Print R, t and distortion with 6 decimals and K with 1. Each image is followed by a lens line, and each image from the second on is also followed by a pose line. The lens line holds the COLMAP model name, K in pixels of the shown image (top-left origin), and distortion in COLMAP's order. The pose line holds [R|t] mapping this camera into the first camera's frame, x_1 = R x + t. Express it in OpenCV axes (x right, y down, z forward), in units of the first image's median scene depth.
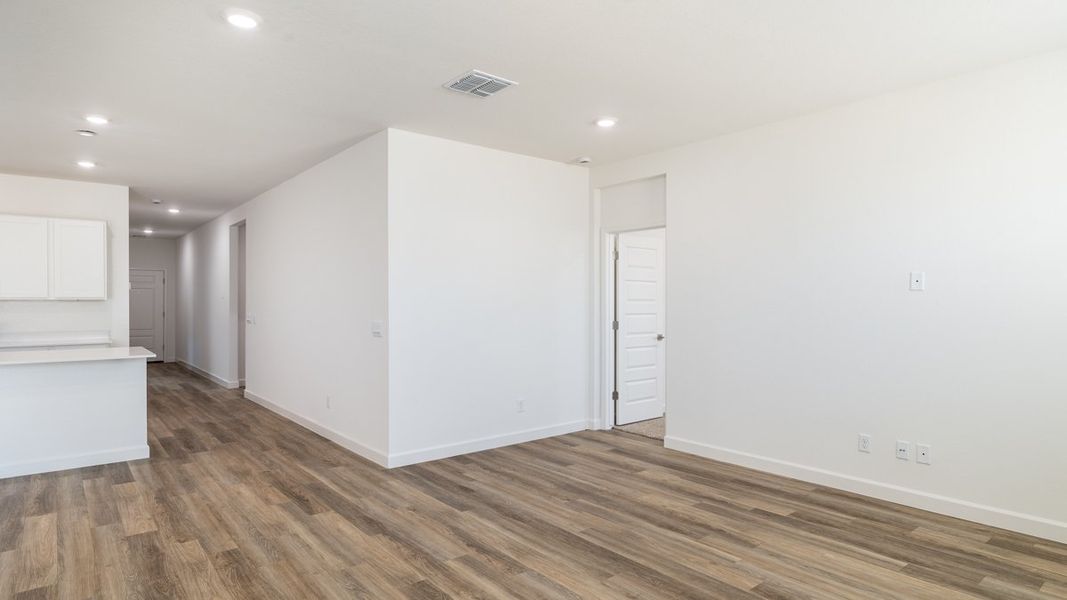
lens RADIAL K [[579.7, 0, 539.8], [0, 579.7, 301.0], [0, 0, 1]] dist [-0.000660, -0.000470]
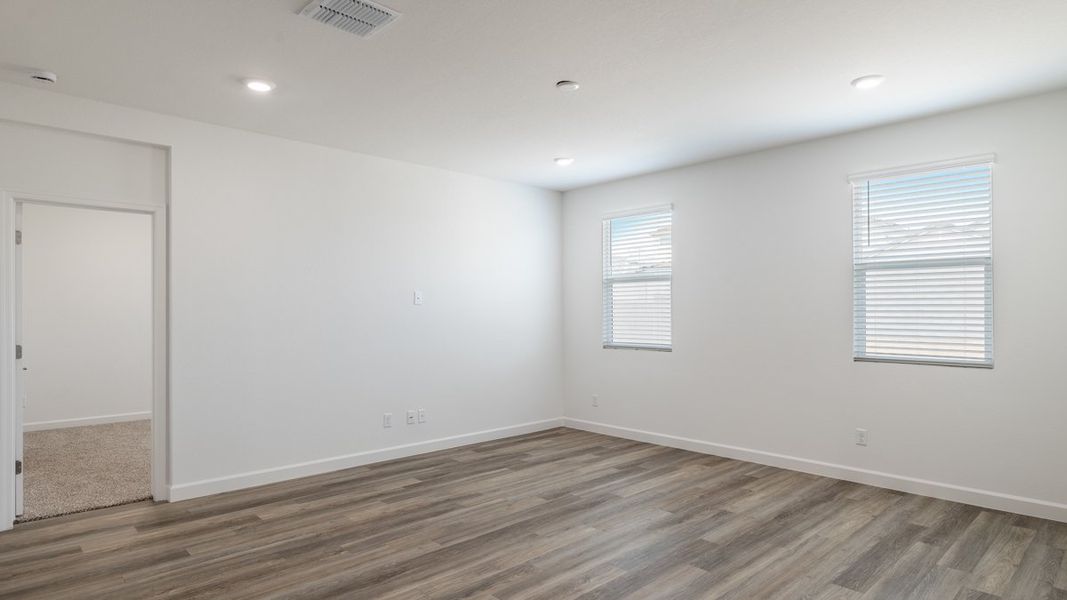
lens RADIAL K [[579.7, 0, 539.8], [0, 579.7, 301.0], [0, 0, 1]] dist [-0.000660, -0.000470]
pose [[-0.063996, 0.020169, 0.997746, -0.816703], [0.001506, 0.999797, -0.020114, 0.002098], [-0.997949, 0.000215, -0.064013, 0.779278]]
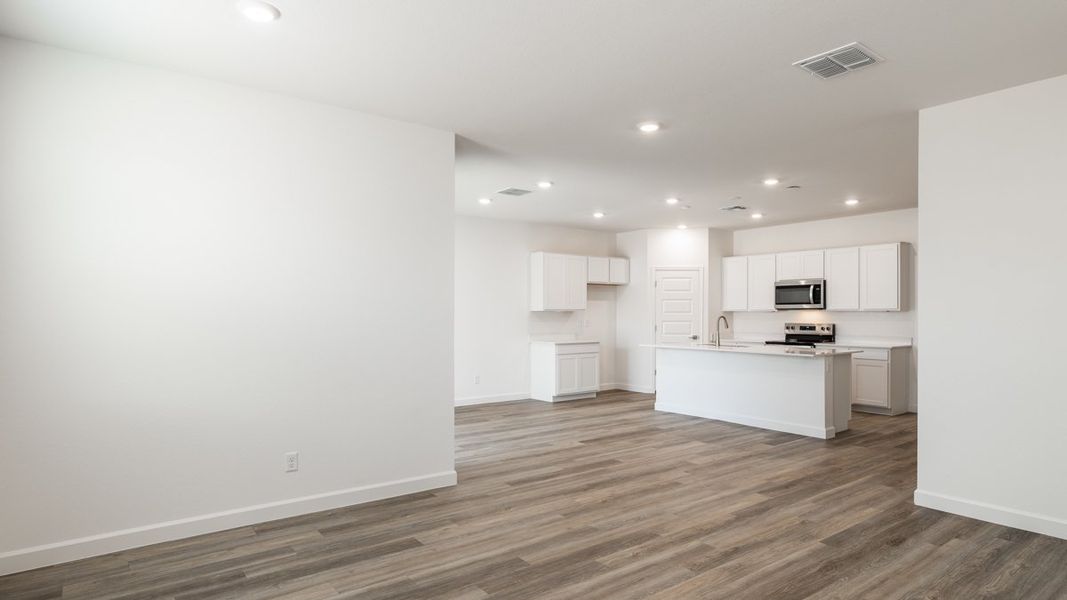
lens RADIAL K [[590.0, 0, 536.1], [0, 590.0, 325.1], [0, 0, 1]] dist [-0.004490, -0.001128]
pose [[-0.040259, 0.021846, -0.998950, 0.766382], [0.001020, 0.999761, 0.021823, 0.001134], [0.999189, -0.000141, -0.040272, 0.564177]]
